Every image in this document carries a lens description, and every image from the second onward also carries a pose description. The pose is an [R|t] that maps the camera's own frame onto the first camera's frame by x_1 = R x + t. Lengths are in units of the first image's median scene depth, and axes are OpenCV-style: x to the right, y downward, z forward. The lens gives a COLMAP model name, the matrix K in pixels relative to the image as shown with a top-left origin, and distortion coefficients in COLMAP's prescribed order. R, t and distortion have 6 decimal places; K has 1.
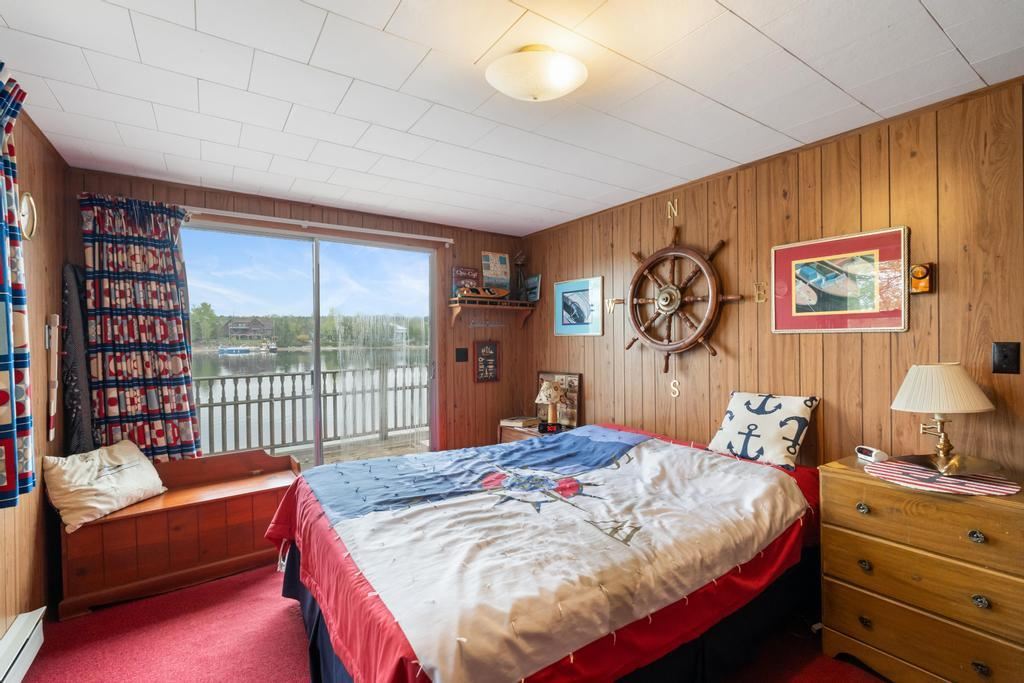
lens RADIAL K [[457.2, 0, 495.2], [0, 457.2, 347.2], [0, 0, 1]] dist [-0.003981, -0.000109]
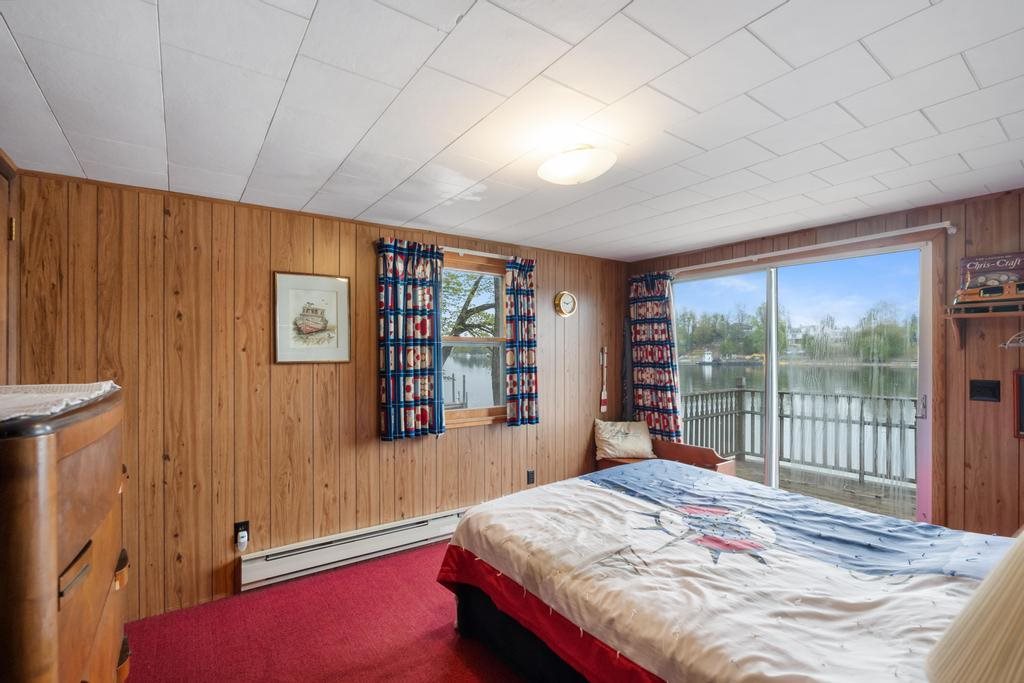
lens RADIAL K [[457.2, 0, 518.8], [0, 457.2, 360.2], [0, 0, 1]] dist [-0.003981, -0.000109]
pose [[0.056163, 0.020991, -0.998201, 0.916117], [-0.018081, 0.999636, 0.020004, -0.045854], [0.998258, 0.016925, 0.056522, 0.512867]]
